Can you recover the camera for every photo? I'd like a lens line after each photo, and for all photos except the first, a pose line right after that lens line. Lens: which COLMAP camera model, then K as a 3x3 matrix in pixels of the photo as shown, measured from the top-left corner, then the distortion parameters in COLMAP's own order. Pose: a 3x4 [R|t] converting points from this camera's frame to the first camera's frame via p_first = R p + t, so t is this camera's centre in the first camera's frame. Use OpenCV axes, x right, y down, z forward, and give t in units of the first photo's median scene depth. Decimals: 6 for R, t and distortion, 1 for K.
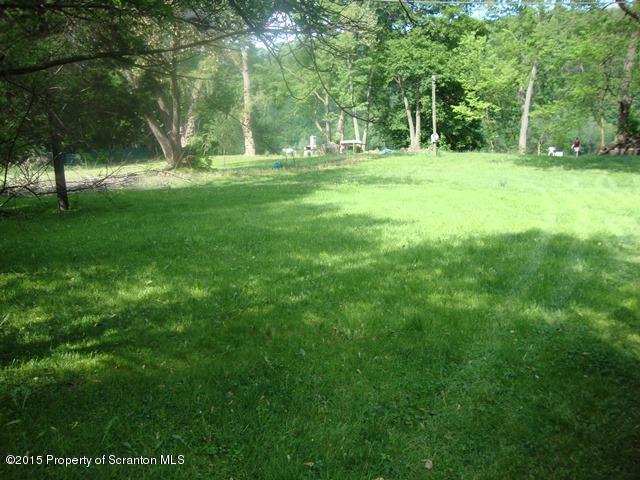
lens RADIAL K [[584.9, 0, 320.0], [0, 584.9, 240.0], [0, 0, 1]] dist [-0.187944, 0.230611]
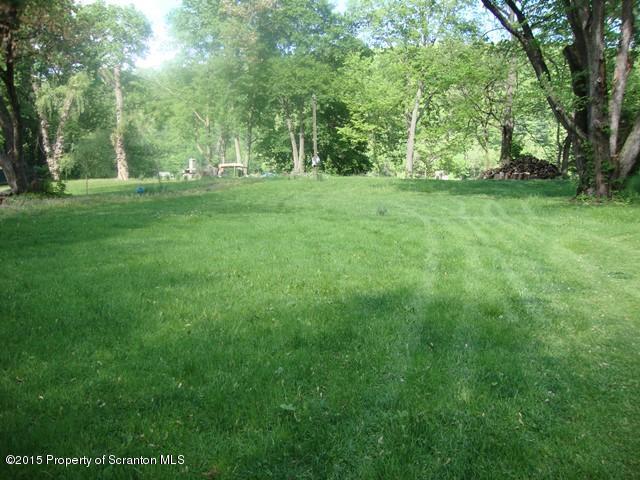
lens RADIAL K [[584.9, 0, 320.0], [0, 584.9, 240.0], [0, 0, 1]] dist [-0.187944, 0.230611]
pose [[0.983849, -0.010726, 0.178679, 0.026873], [0.017894, 0.999096, -0.038553, -0.009209], [-0.178104, 0.041128, 0.983152, 0.059627]]
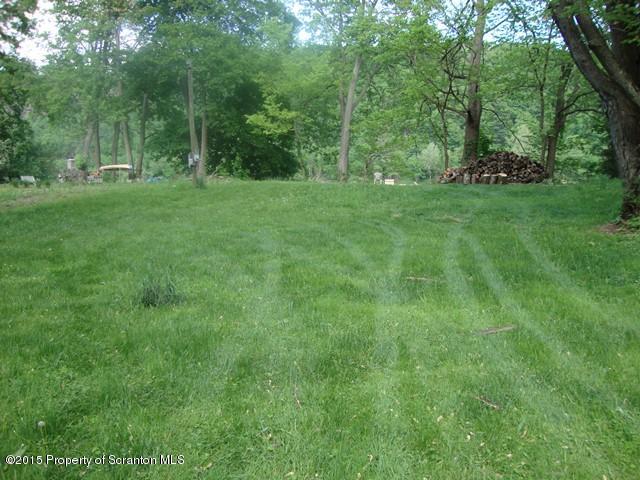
lens RADIAL K [[584.9, 0, 320.0], [0, 584.9, 240.0], [0, 0, 1]] dist [-0.187944, 0.230611]
pose [[0.968377, -0.020316, 0.248664, 0.133515], [0.031328, 0.998692, -0.040409, -0.045009], [-0.247518, 0.046921, 0.967747, 0.278228]]
